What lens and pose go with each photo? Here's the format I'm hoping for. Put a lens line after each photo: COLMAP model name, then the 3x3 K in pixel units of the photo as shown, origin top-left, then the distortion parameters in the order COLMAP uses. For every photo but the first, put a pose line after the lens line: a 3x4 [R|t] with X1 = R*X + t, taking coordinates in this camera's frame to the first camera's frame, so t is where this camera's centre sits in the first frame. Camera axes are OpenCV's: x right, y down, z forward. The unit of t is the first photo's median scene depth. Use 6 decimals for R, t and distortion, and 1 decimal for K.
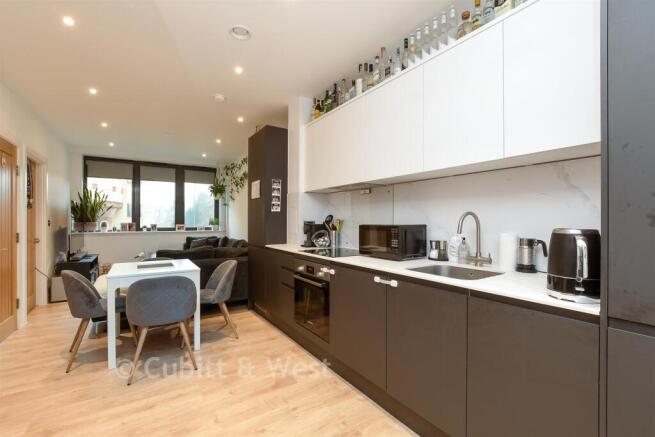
lens RADIAL K [[286.5, 0, 325.9], [0, 286.5, 219.8], [0, 0, 1]] dist [-0.003342, 0.000400]
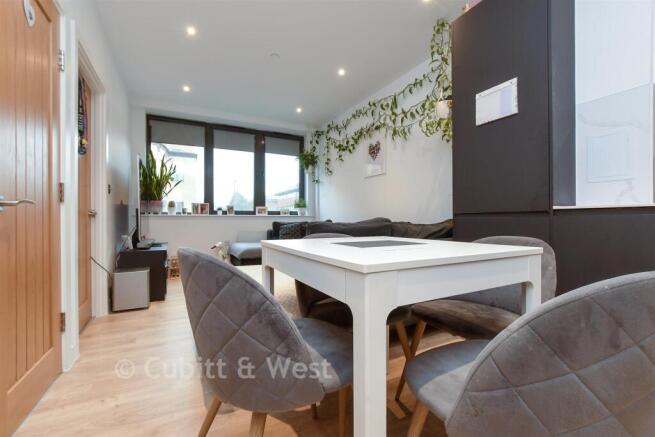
lens RADIAL K [[286.5, 0, 328.2], [0, 286.5, 220.0], [0, 0, 1]] dist [-0.003342, 0.000400]
pose [[0.995863, -0.004125, -0.090773, -0.290476], [0.004230, 0.999991, 0.000960, 0.058180], [0.090768, -0.001340, 0.995871, 0.278054]]
